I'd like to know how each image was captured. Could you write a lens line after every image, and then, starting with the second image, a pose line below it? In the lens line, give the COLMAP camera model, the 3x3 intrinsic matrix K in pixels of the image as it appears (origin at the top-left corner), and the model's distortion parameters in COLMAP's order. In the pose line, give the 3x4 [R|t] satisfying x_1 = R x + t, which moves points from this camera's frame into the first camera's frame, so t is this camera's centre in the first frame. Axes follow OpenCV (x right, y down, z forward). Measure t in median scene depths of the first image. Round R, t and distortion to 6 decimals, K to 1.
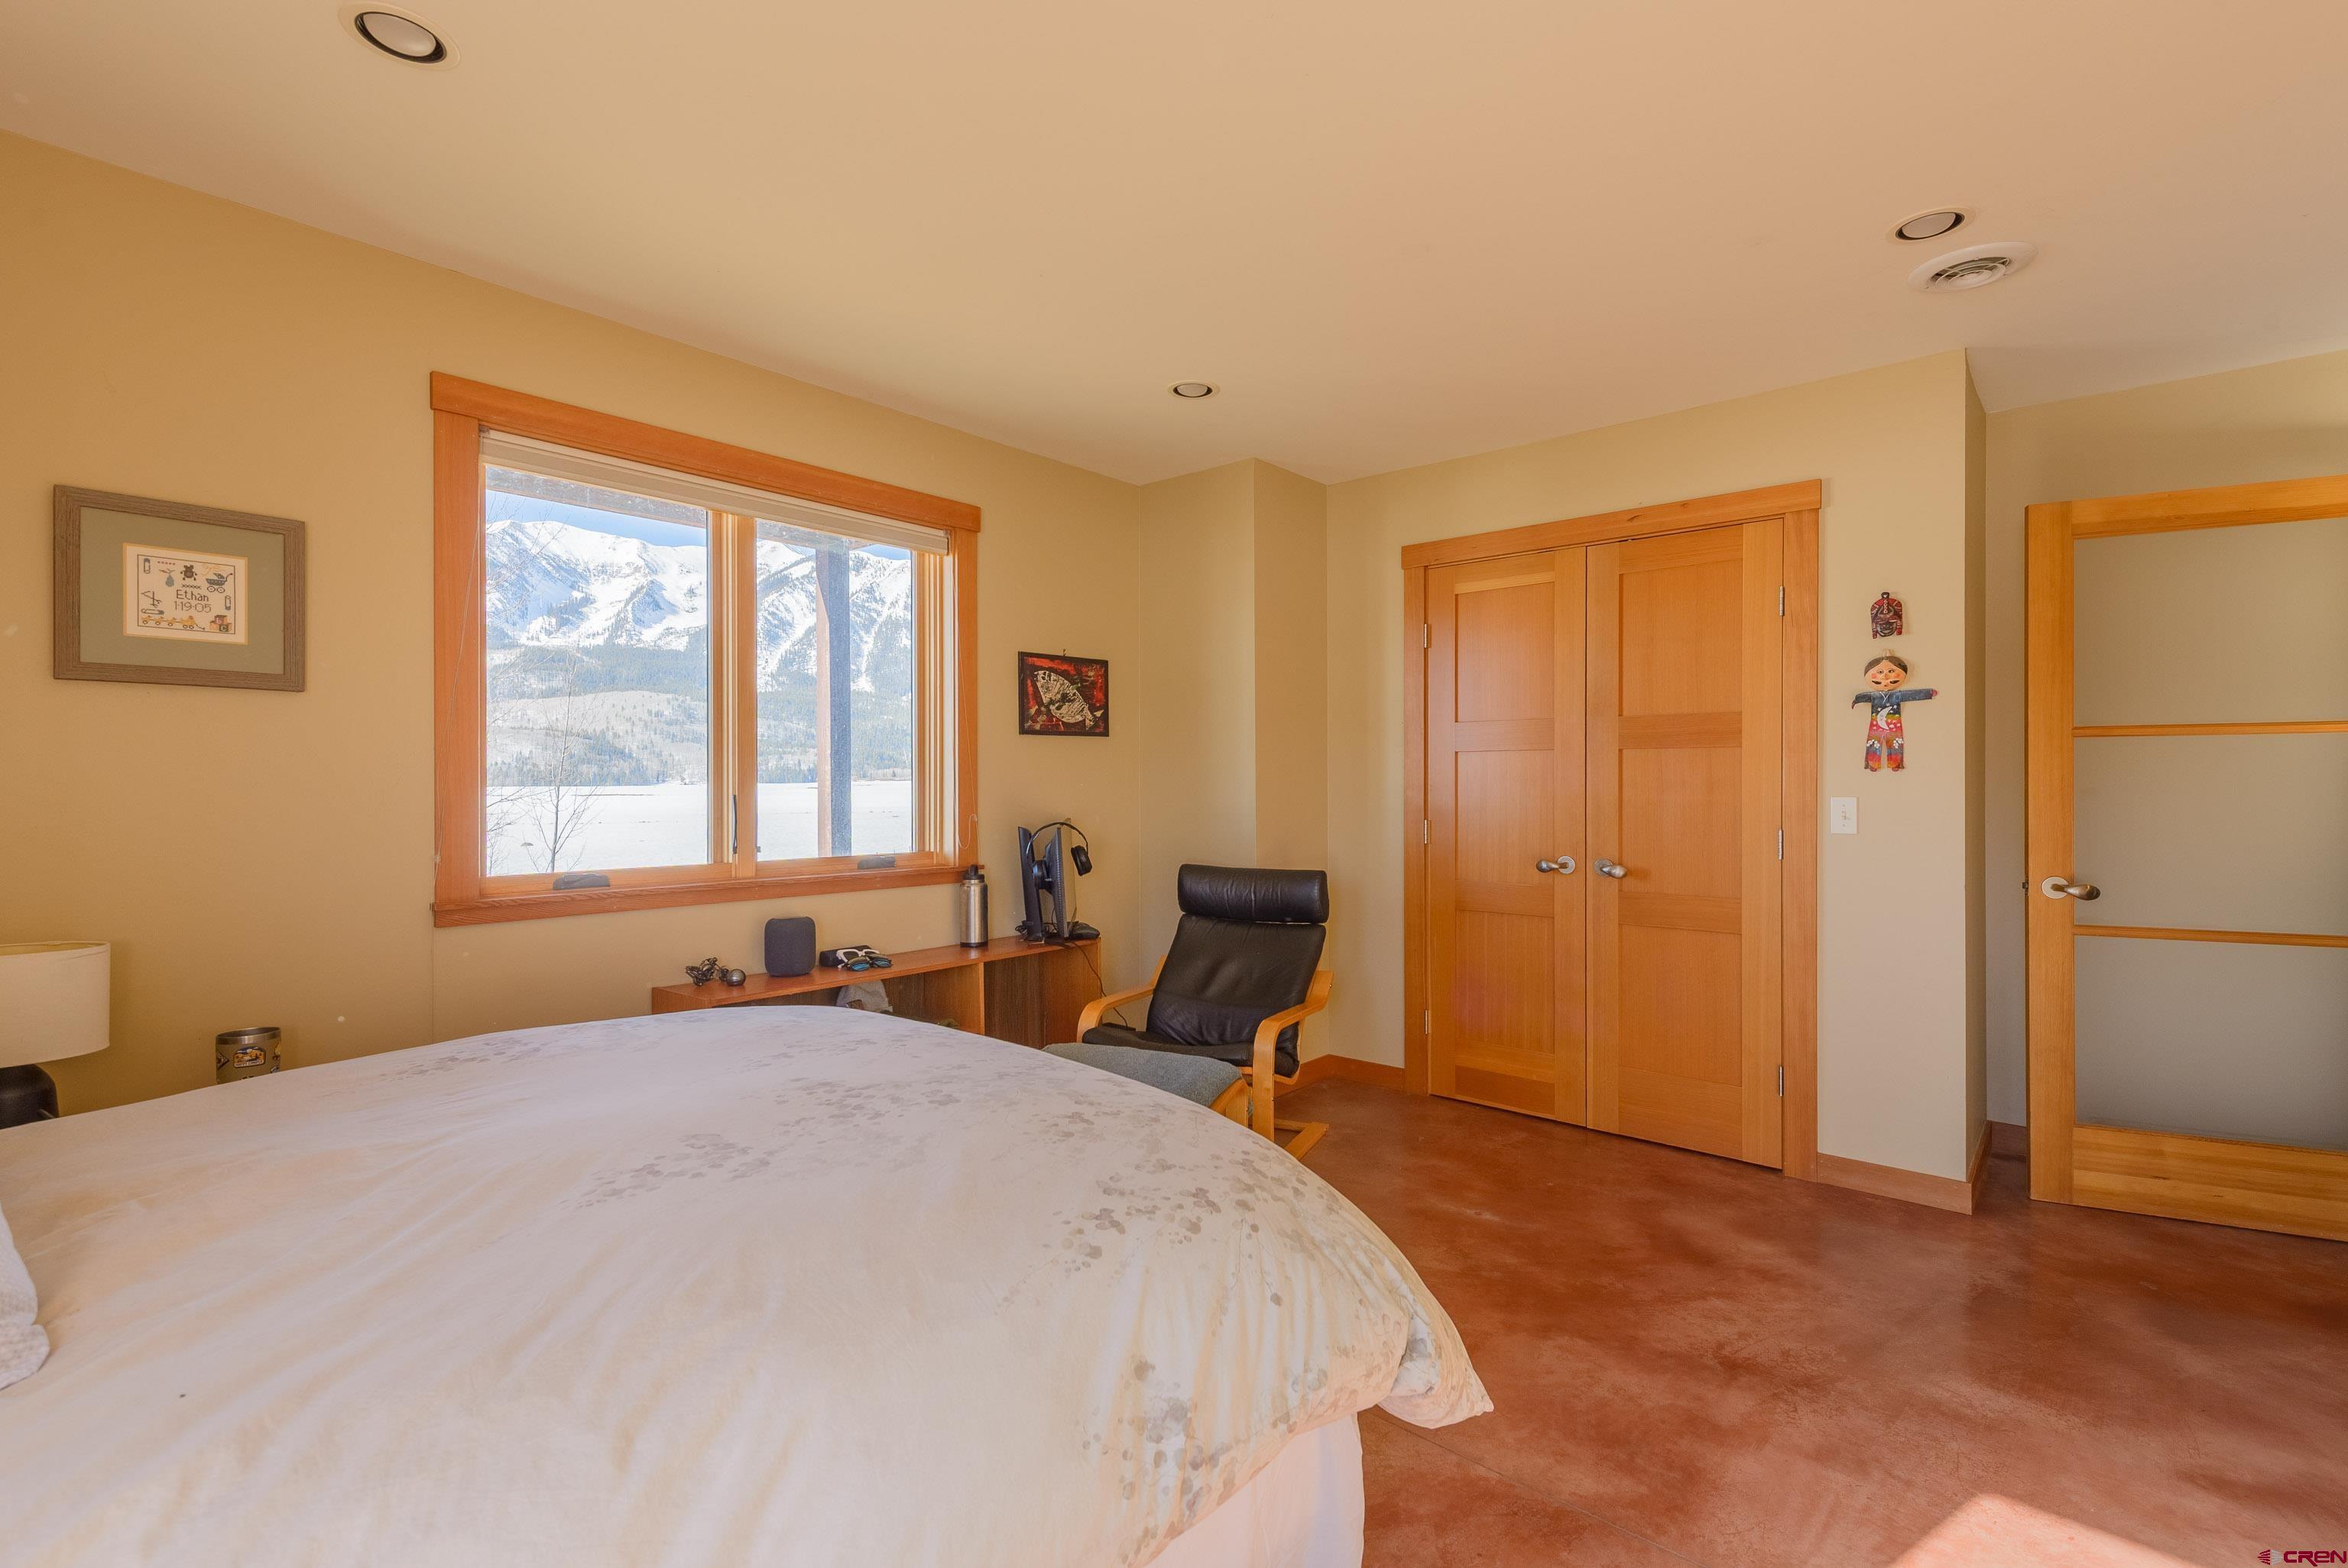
lens RADIAL K [[1070.9, 0, 1162.3], [0, 1070.9, 809.3], [0, 0, 1]] dist [0.018136, -0.001890]
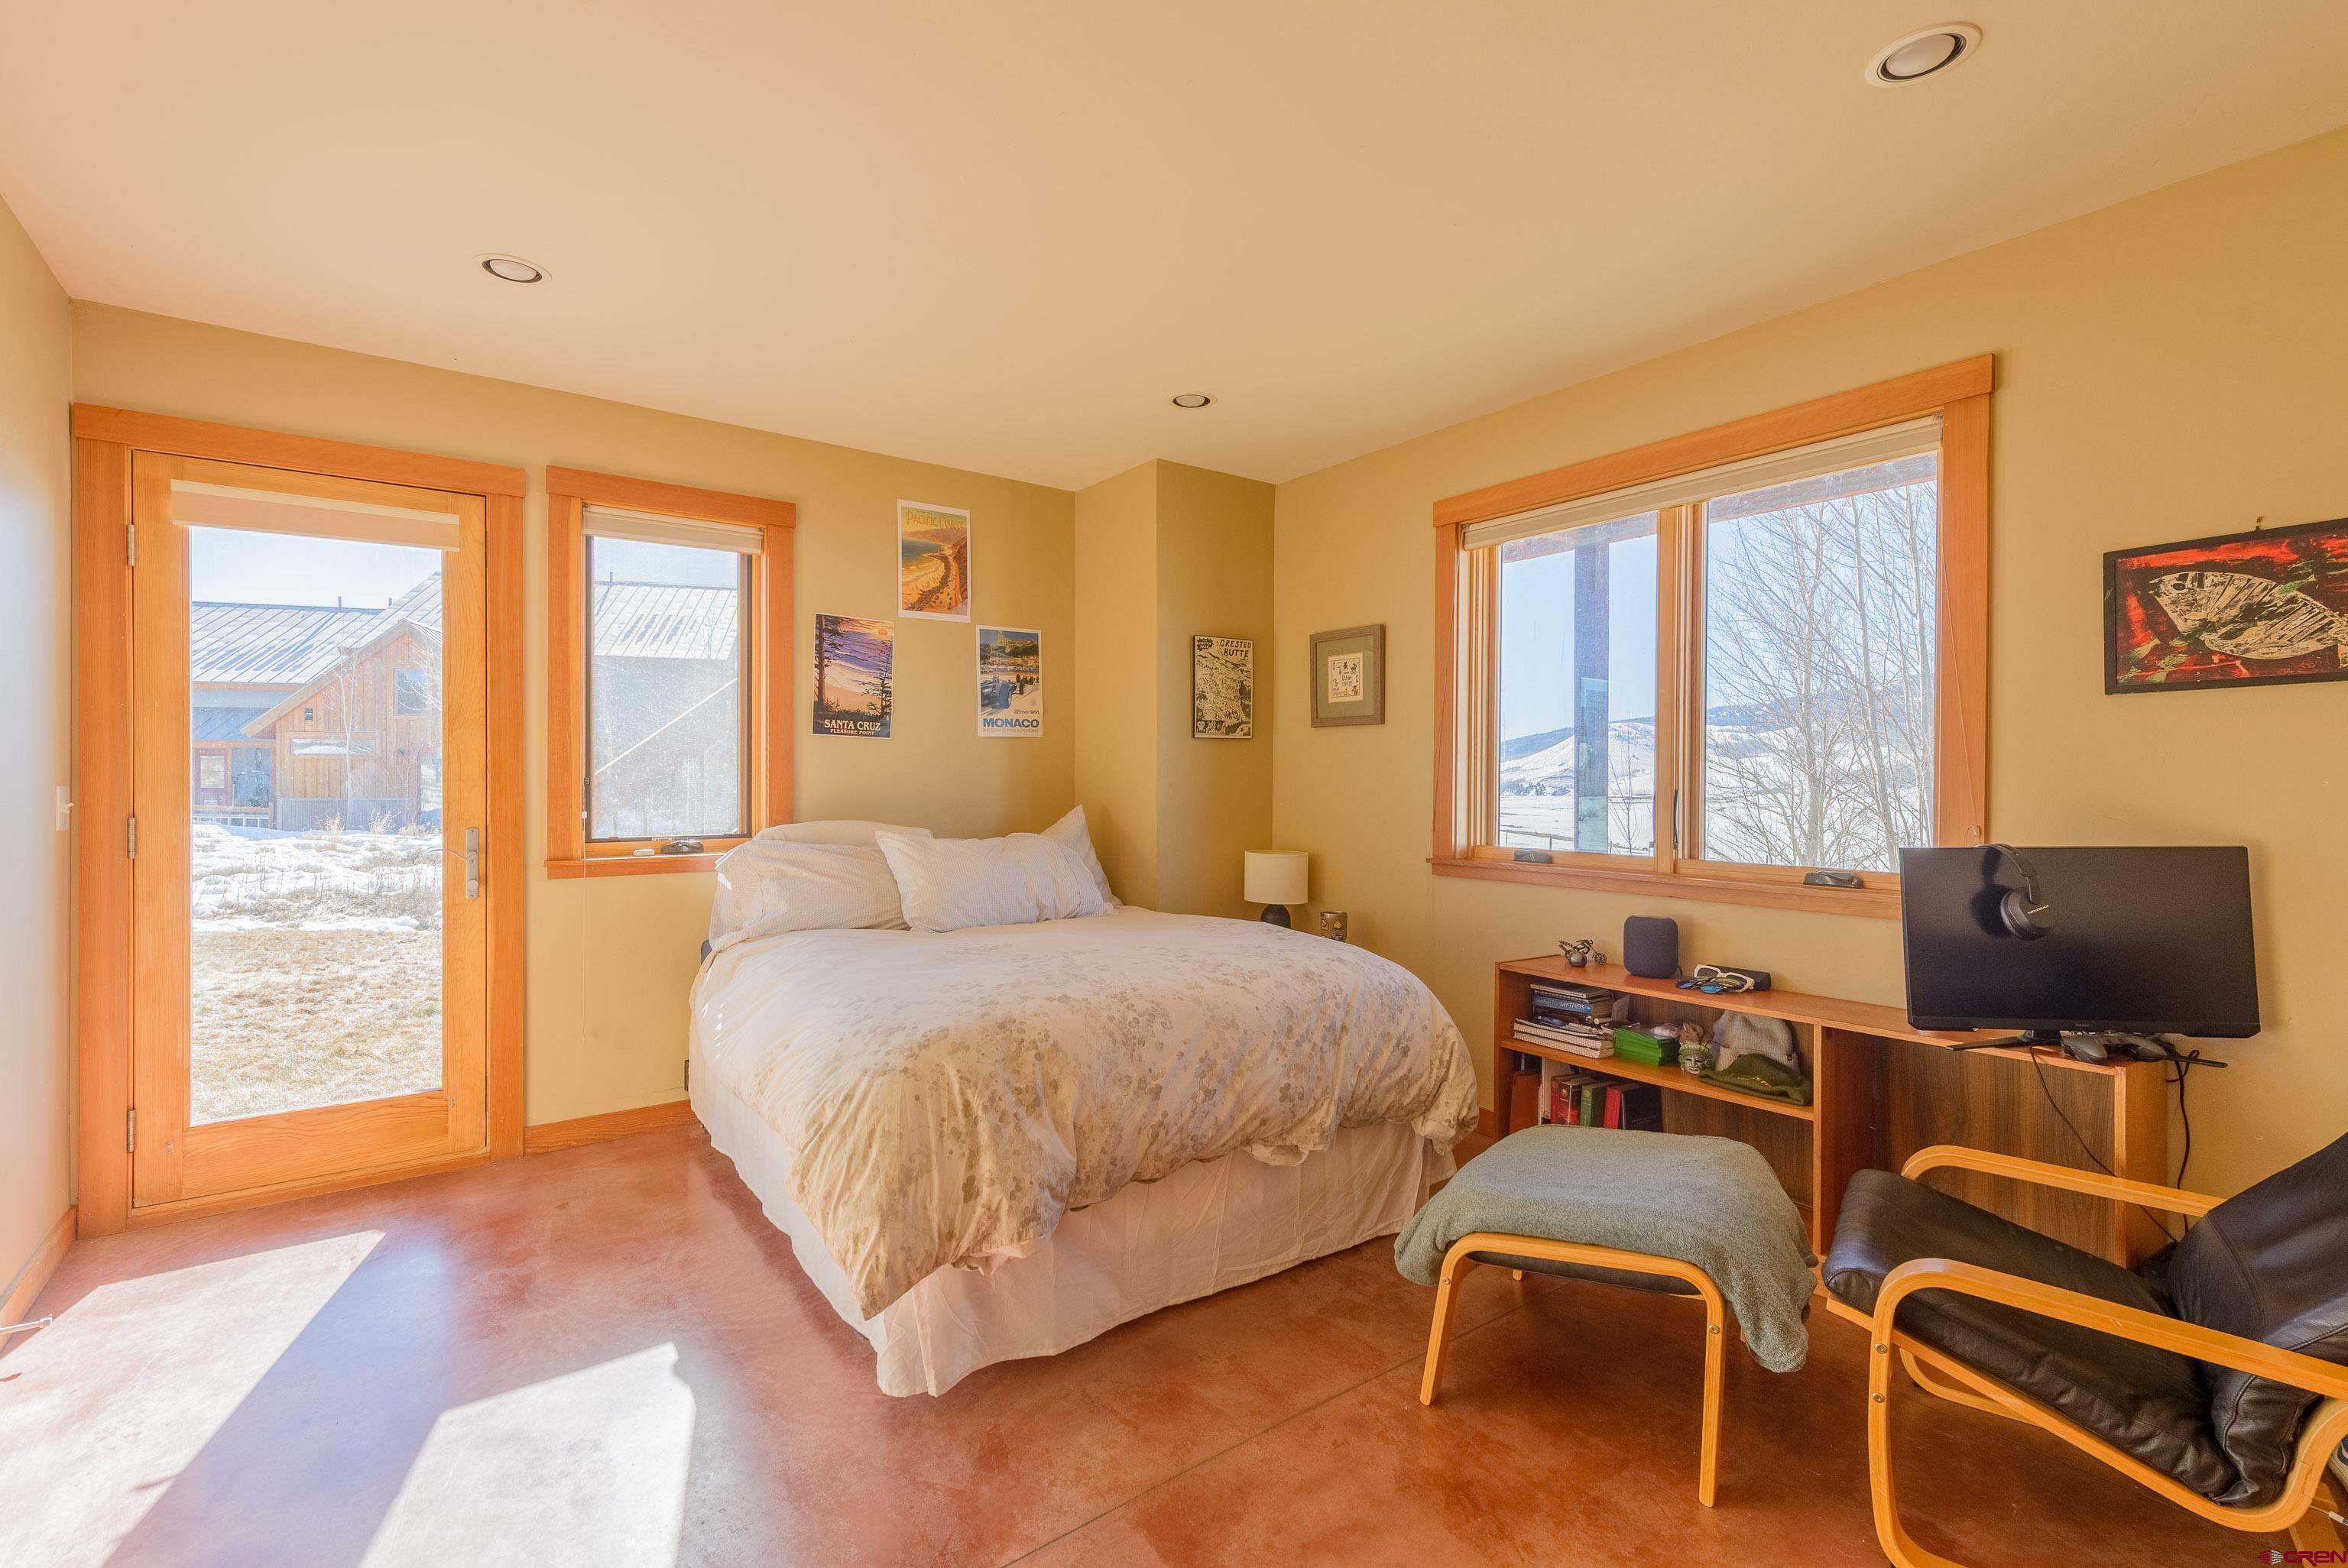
lens RADIAL K [[1070.9, 0, 1187.5], [0, 1070.9, 787.5], [0, 0, 1]] dist [0.018136, -0.001890]
pose [[-0.208469, 0.008077, -0.977996, 0.545182], [-0.025292, 0.999587, 0.013646, -0.014667], [0.977702, 0.027581, -0.208179, 0.630662]]
